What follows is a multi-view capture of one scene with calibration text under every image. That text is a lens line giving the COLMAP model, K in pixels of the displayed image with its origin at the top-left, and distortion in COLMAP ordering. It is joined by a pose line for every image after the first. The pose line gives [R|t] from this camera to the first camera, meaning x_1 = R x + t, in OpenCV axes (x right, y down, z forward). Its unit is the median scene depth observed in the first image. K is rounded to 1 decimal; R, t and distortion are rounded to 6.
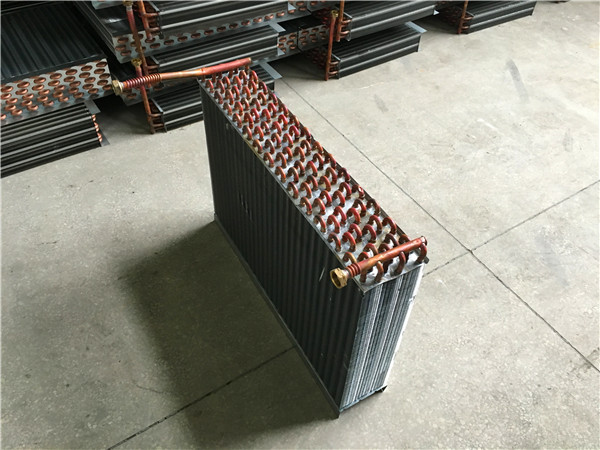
lens RADIAL K [[506.9, 0, 297.0], [0, 506.9, 223.3], [0, 0, 1]] dist [0.048963, -0.048572]
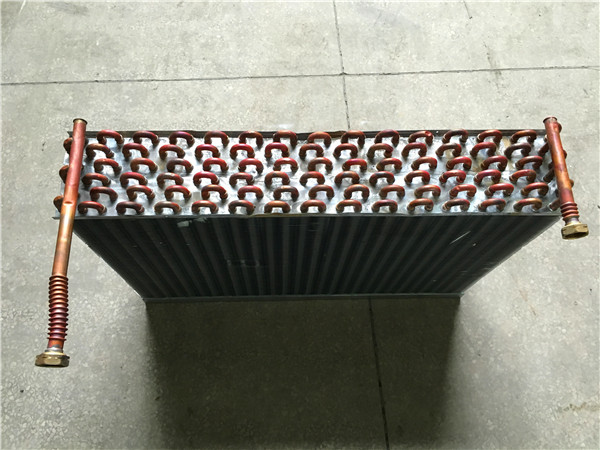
lens RADIAL K [[506.9, 0, 304.4], [0, 506.9, 221.2], [0, 0, 1]] dist [0.048963, -0.048572]
pose [[0.476677, -0.824272, 0.305540, -0.195118], [0.633225, 0.563042, 0.531046, -0.338009], [-0.609758, -0.059662, 0.790339, 0.324990]]
